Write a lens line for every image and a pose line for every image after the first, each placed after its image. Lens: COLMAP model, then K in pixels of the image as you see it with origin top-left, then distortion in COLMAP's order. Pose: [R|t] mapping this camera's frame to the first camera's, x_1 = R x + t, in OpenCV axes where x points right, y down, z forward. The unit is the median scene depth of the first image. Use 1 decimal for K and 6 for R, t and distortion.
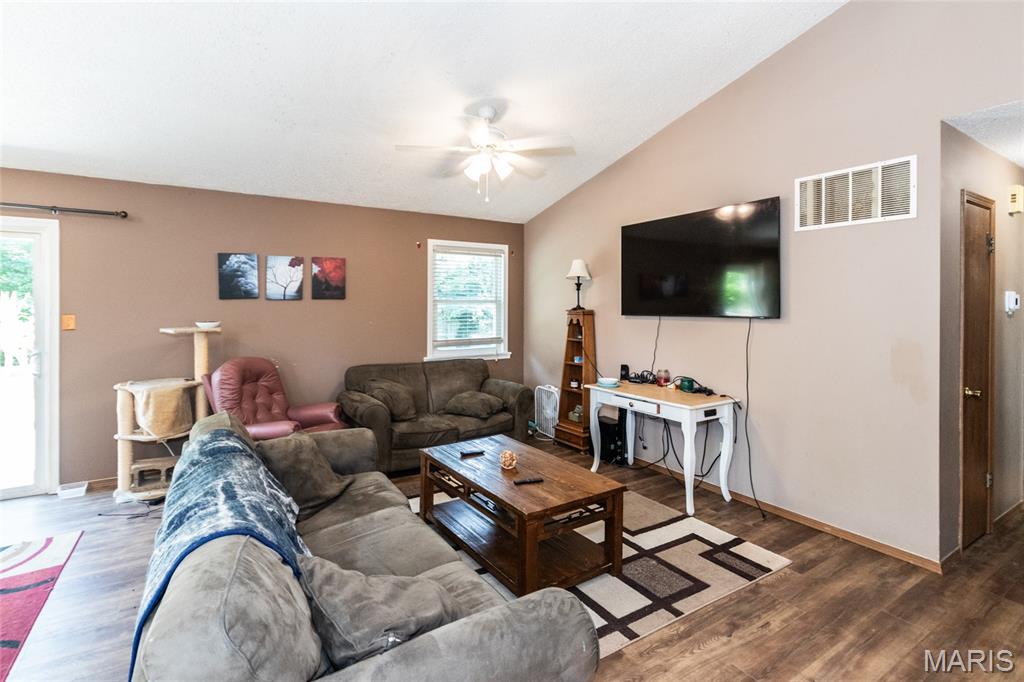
lens RADIAL K [[485.0, 0, 510.3], [0, 485.0, 302.3], [0, 0, 1]] dist [0.000824, 0.000269]
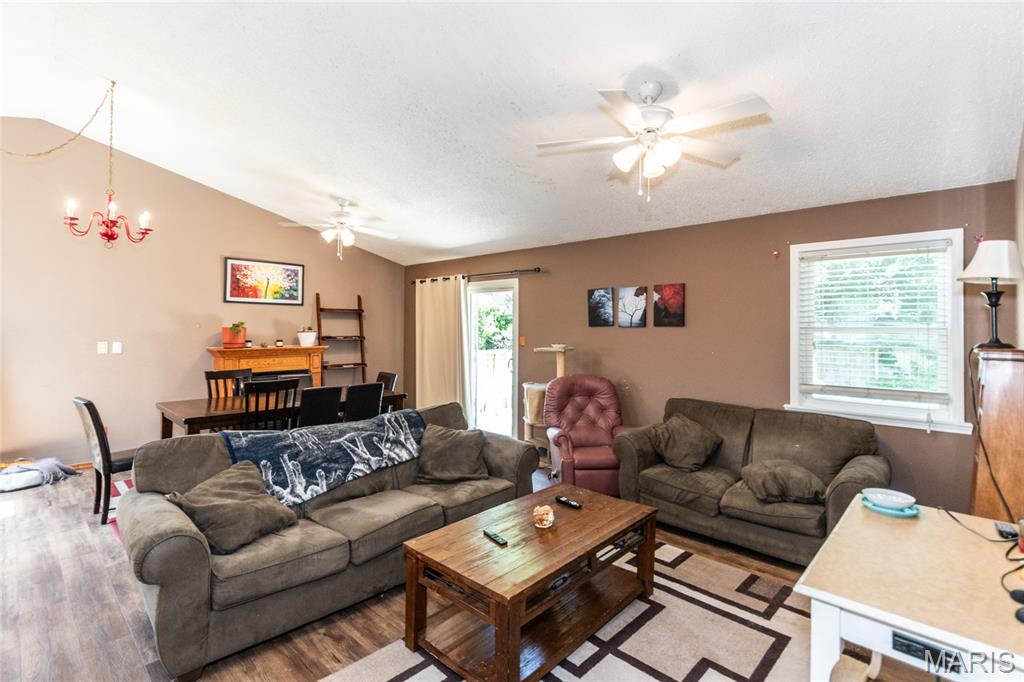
lens RADIAL K [[484.6, 0, 511.1], [0, 484.6, 326.2], [0, 0, 1]] dist [-0.002490, -0.000910]
pose [[0.236302, -0.001533, -0.971678, 0.677423], [-0.005378, 0.999981, -0.002886, -0.003450], [0.971665, 0.005908, 0.236289, 0.618526]]
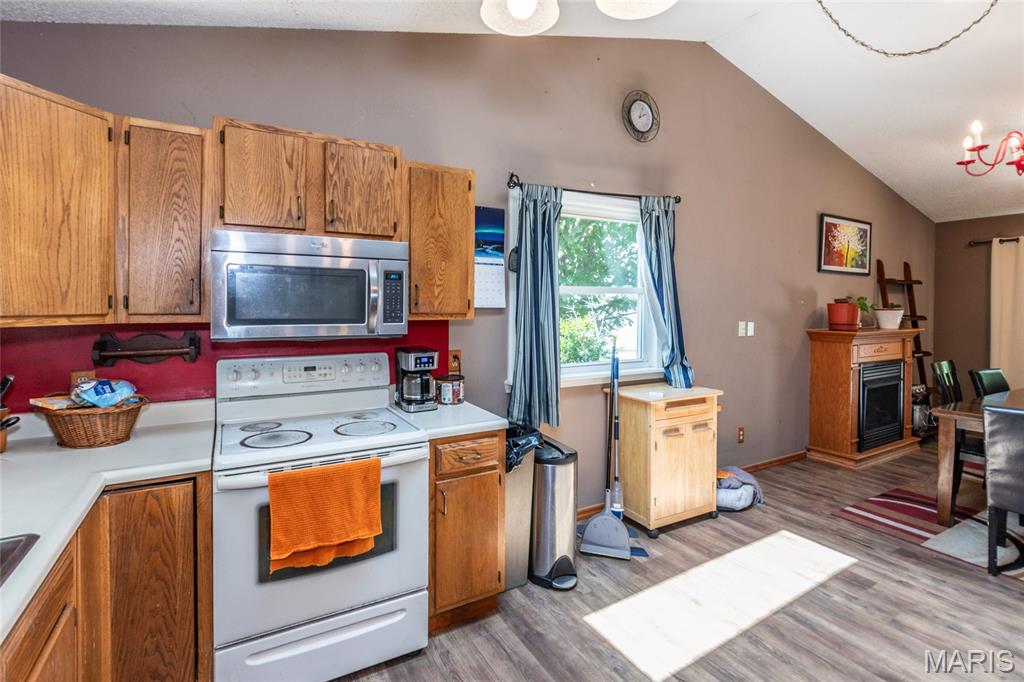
lens RADIAL K [[482.1, 0, 497.1], [0, 482.1, 310.4], [0, 0, 1]] dist [-0.000194, -0.000167]
pose [[-0.060569, 0.008523, -0.998128, 0.181619], [-0.002296, 0.999960, 0.008678, 0.009834], [0.998161, 0.002818, -0.060547, -0.735877]]
